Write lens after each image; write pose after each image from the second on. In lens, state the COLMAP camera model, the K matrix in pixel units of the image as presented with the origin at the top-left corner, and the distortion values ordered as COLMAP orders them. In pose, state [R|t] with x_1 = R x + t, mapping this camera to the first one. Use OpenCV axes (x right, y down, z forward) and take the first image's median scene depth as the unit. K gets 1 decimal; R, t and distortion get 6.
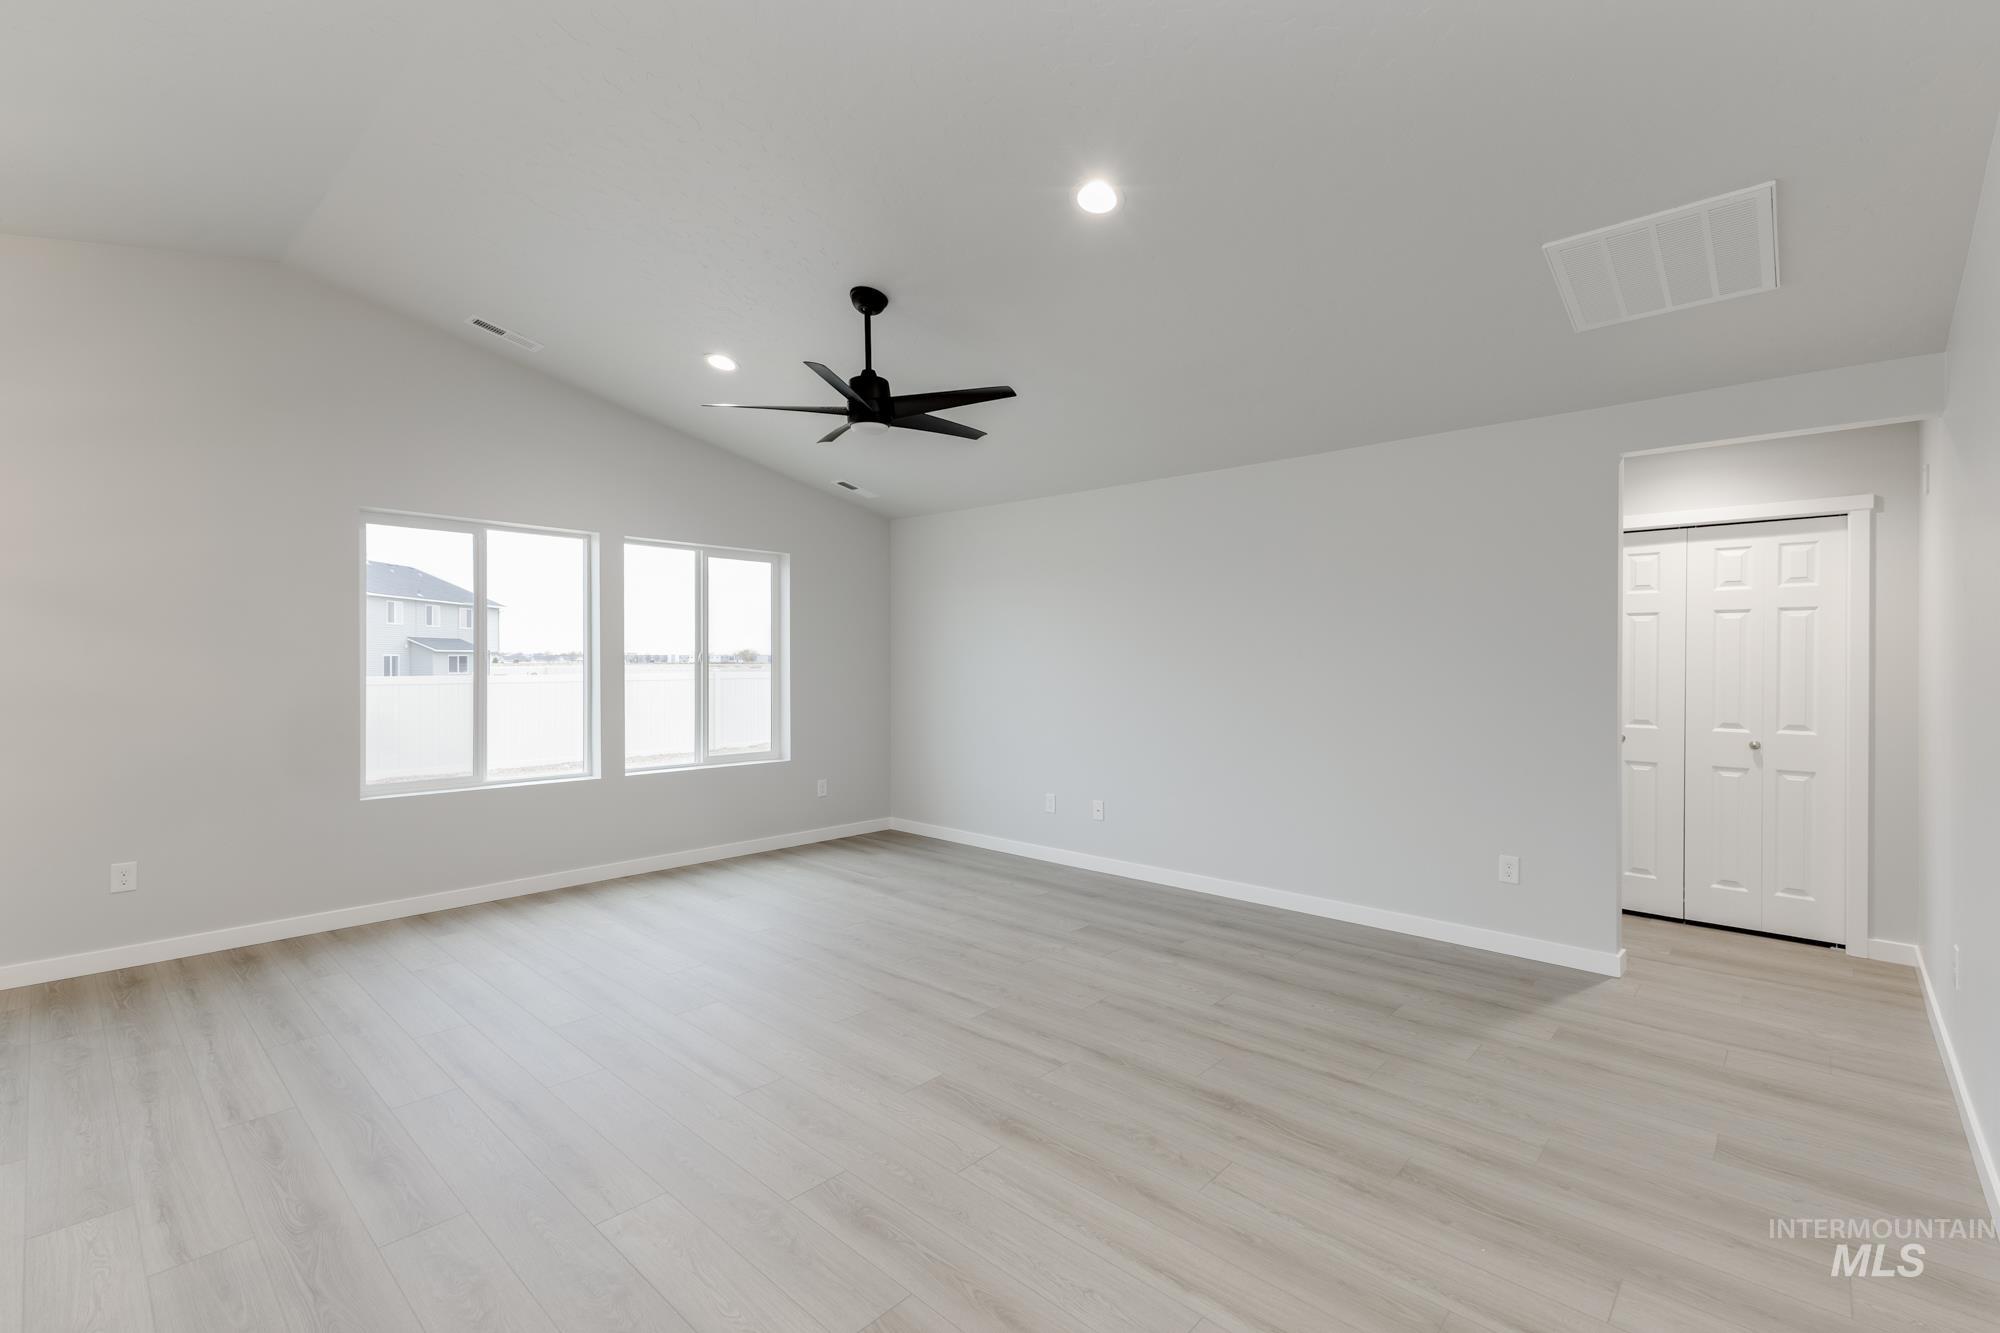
lens RADIAL K [[890.7, 0, 1012.7], [0, 890.7, 662.3], [0, 0, 1]] dist [0.014427, -0.004495]
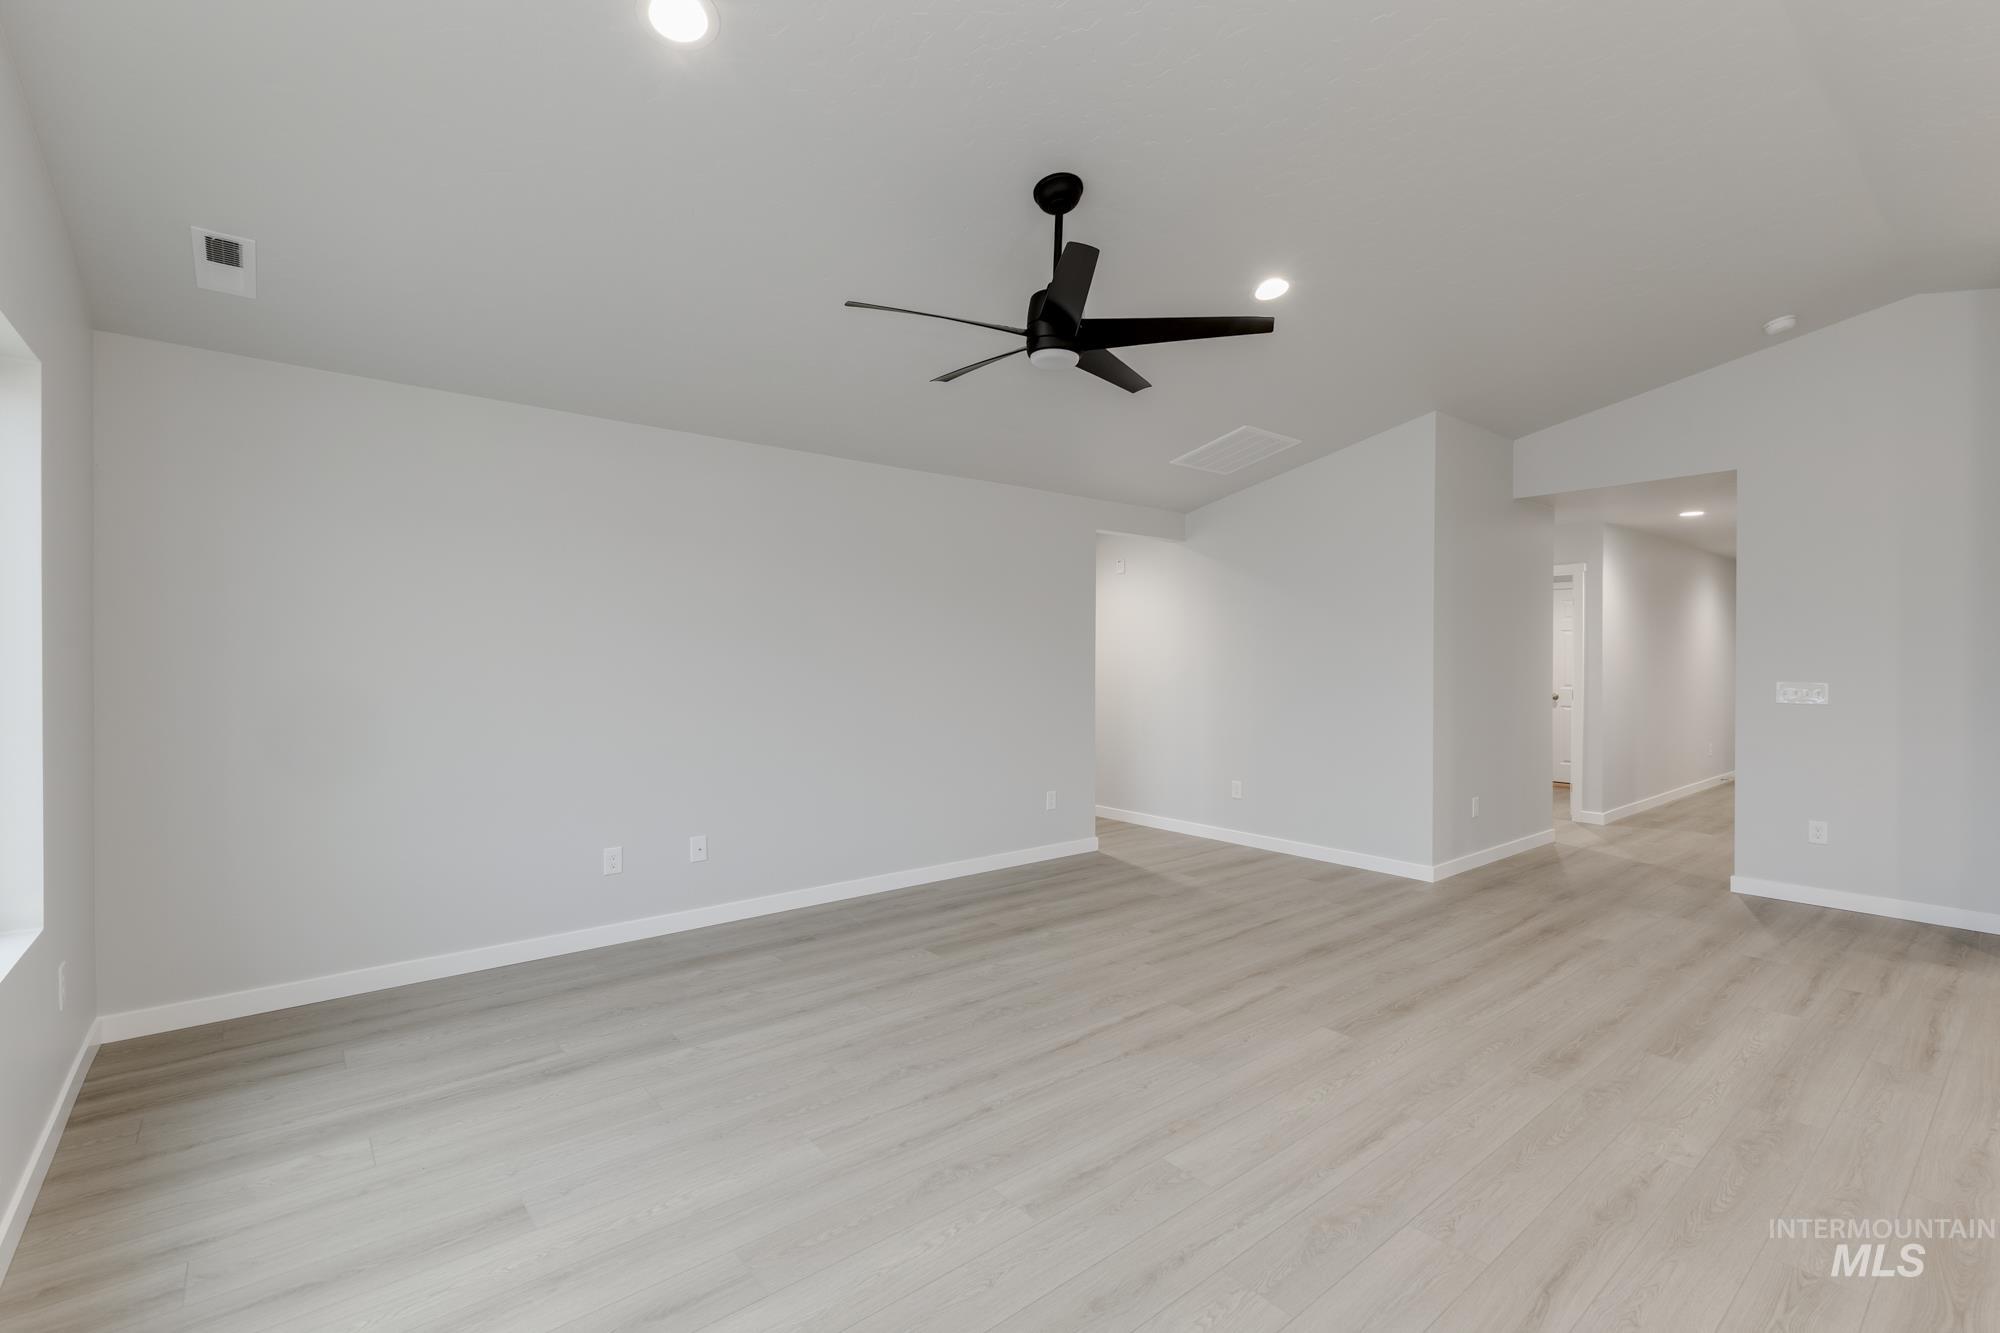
lens RADIAL K [[874.7, 0, 981.9], [0, 874.7, 659.3], [0, 0, 1]] dist [0.002983, 0.000275]
pose [[0.159975, -0.007779, 0.987090, -1.007728], [0.002547, 0.999969, 0.007467, -0.012770], [-0.987118, 0.001320, 0.159990, 1.014816]]
